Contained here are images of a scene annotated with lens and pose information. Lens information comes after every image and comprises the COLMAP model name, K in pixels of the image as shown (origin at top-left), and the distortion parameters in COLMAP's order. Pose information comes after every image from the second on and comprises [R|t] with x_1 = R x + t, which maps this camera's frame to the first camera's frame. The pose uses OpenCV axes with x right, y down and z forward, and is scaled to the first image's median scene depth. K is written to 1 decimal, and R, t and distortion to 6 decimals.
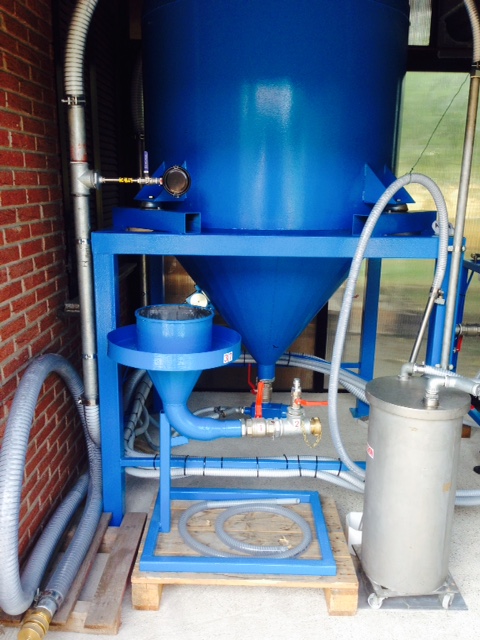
lens RADIAL K [[583.6, 0, 240.6], [0, 583.6, 328.2], [0, 0, 1]] dist [0.108080, -0.192914]
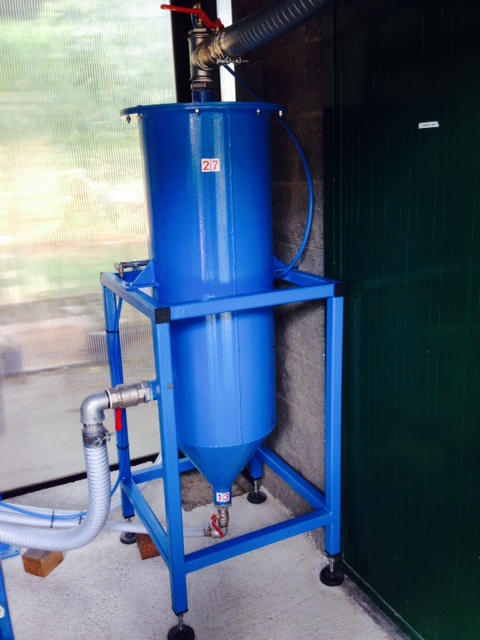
lens RADIAL K [[589.8, 0, 234.8], [0, 589.8, 331.2], [0, 0, 1]] dist [0.023302, 0.009101]
pose [[0.900405, -0.168447, 0.401119, 0.379598], [0.163071, 0.985457, 0.047783, -0.102445], [-0.403334, 0.022387, 0.914779, 0.614978]]
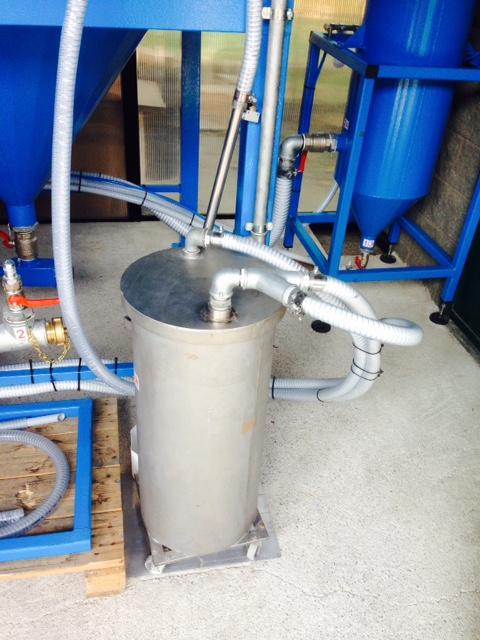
lens RADIAL K [[583.6, 0, 240.6], [0, 583.6, 328.2], [0, 0, 1]] dist [0.108080, -0.192914]
pose [[0.977791, -0.075012, 0.195697, 0.200079], [0.001857, 0.936820, 0.349807, -0.053804], [-0.209573, -0.341675, 0.916154, 0.402702]]
